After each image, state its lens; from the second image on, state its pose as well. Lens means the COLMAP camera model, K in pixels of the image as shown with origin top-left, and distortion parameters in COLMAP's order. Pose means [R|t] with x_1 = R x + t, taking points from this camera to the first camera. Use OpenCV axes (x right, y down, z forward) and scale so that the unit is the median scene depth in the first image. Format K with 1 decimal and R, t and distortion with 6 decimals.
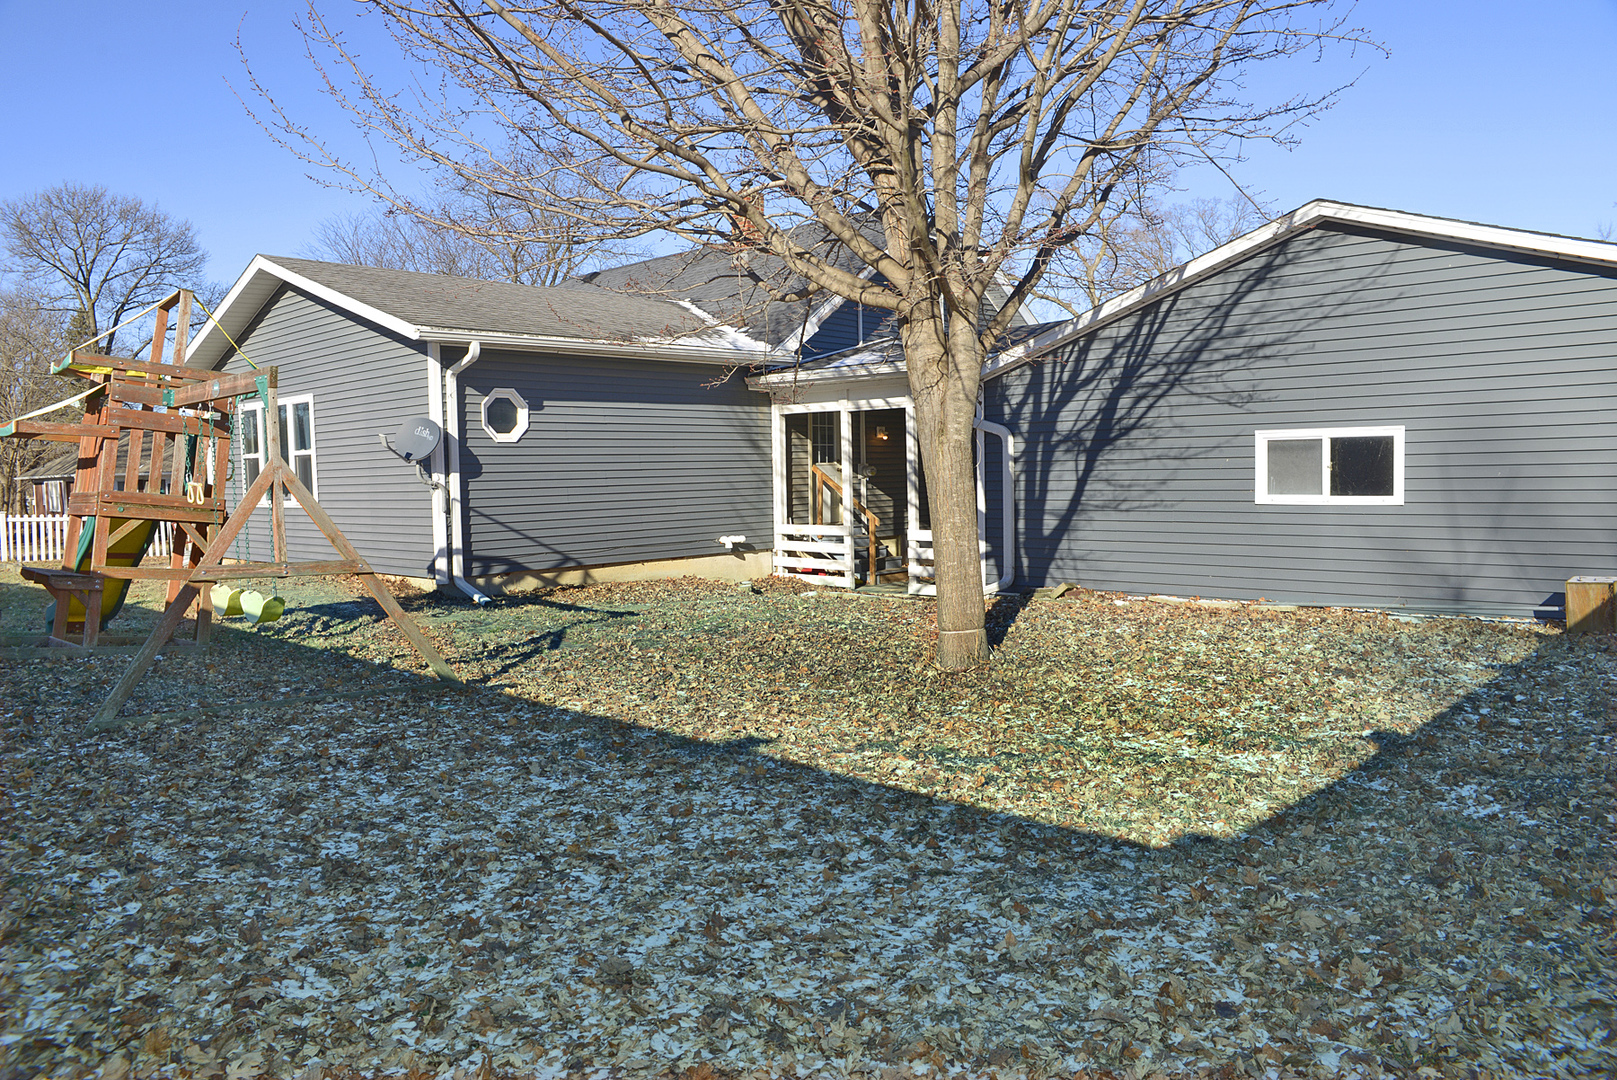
lens RADIAL K [[1120.2, 0, 807.4], [0, 1120.2, 539.3], [0, 0, 1]] dist [-0.043931, -0.000936]
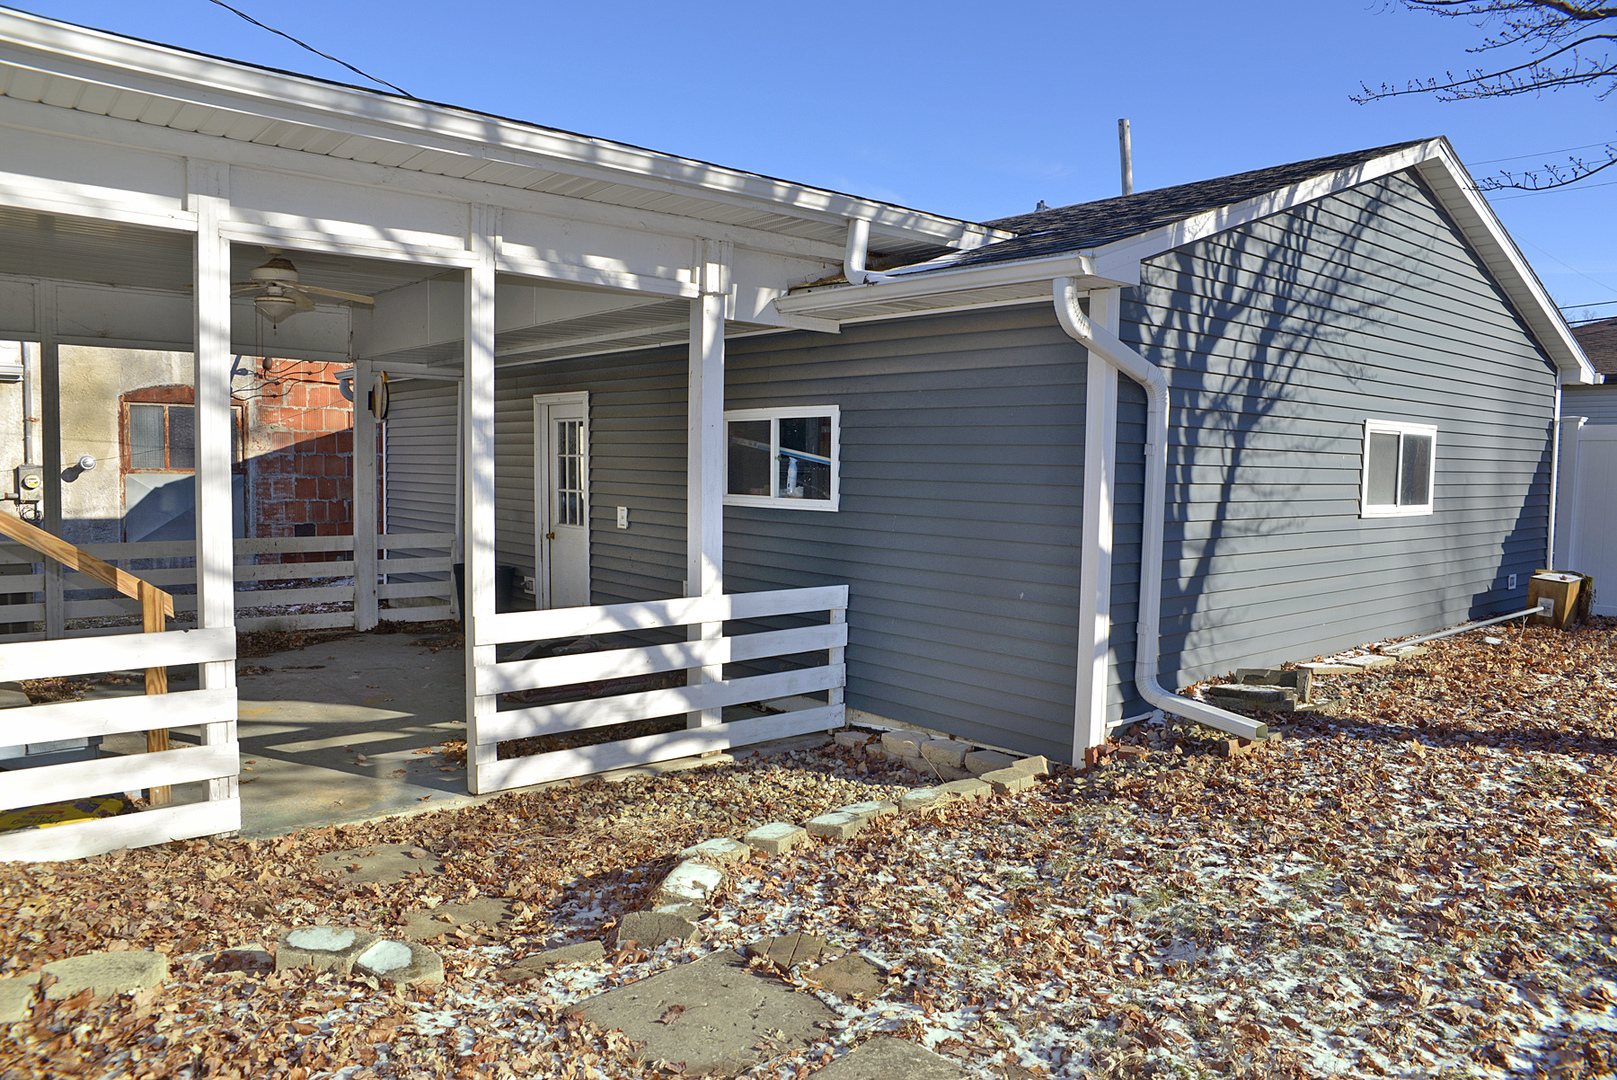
lens RADIAL K [[1120.2, 0, 807.9], [0, 1120.2, 539.5], [0, 0, 1]] dist [-0.043931, -0.000936]
pose [[0.118009, -0.040665, 0.992180, -0.325018], [0.046246, 0.998302, 0.035415, -0.053474], [-0.991935, 0.041705, 0.119689, 1.124902]]
